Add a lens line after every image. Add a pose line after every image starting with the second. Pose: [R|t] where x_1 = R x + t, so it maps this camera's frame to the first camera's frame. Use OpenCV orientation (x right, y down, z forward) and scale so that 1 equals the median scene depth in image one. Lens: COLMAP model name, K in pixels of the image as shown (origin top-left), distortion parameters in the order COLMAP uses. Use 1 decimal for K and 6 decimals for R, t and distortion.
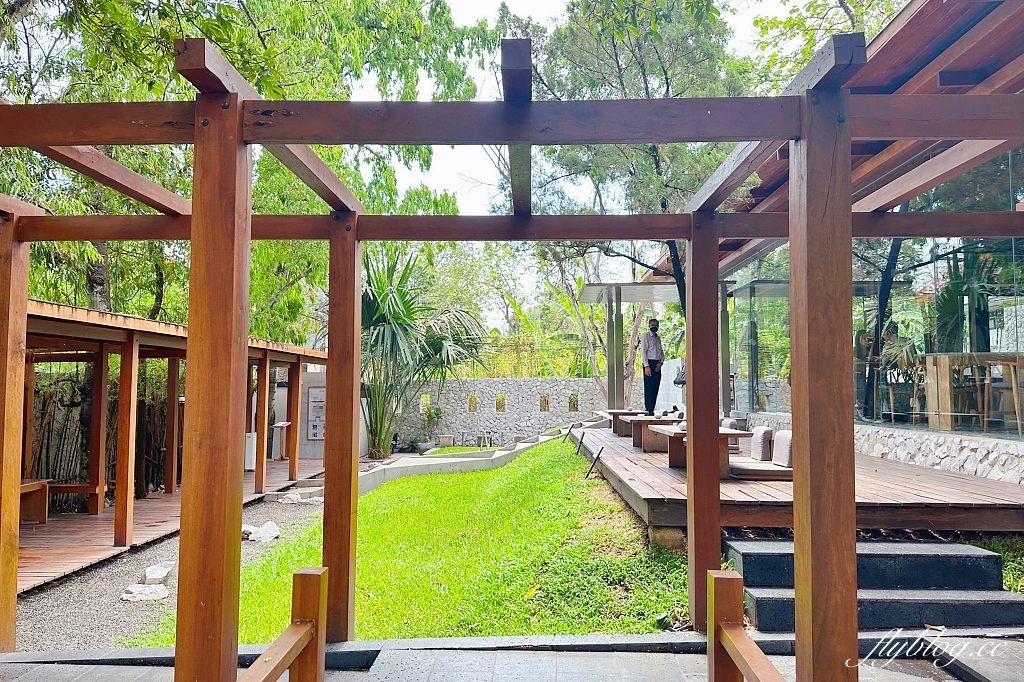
lens RADIAL K [[704.0, 0, 512.0], [0, 704.0, 341.0], [0, 0, 1]] dist [0.130923, -0.180254]
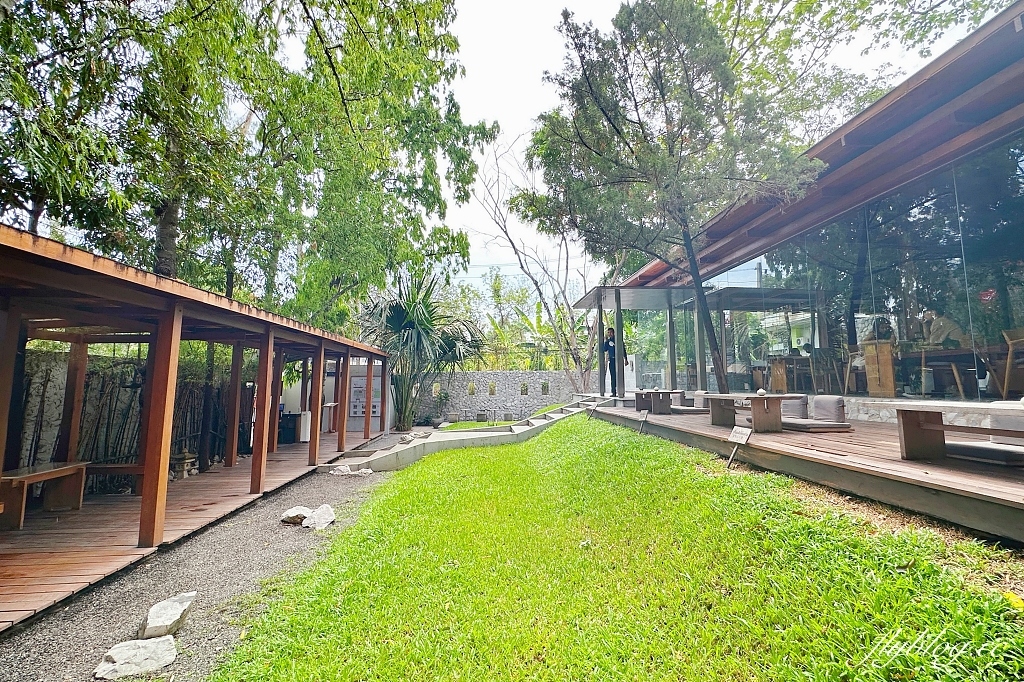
lens RADIAL K [[423.8, 0, 514.7], [0, 423.8, 334.1], [0, 0, 1]] dist [0.000146, -0.000137]
pose [[0.994325, 0.011792, 0.105732, -0.077472], [-0.006700, 0.998806, -0.048388, 0.025619], [-0.106176, 0.047405, 0.993217, 0.207924]]
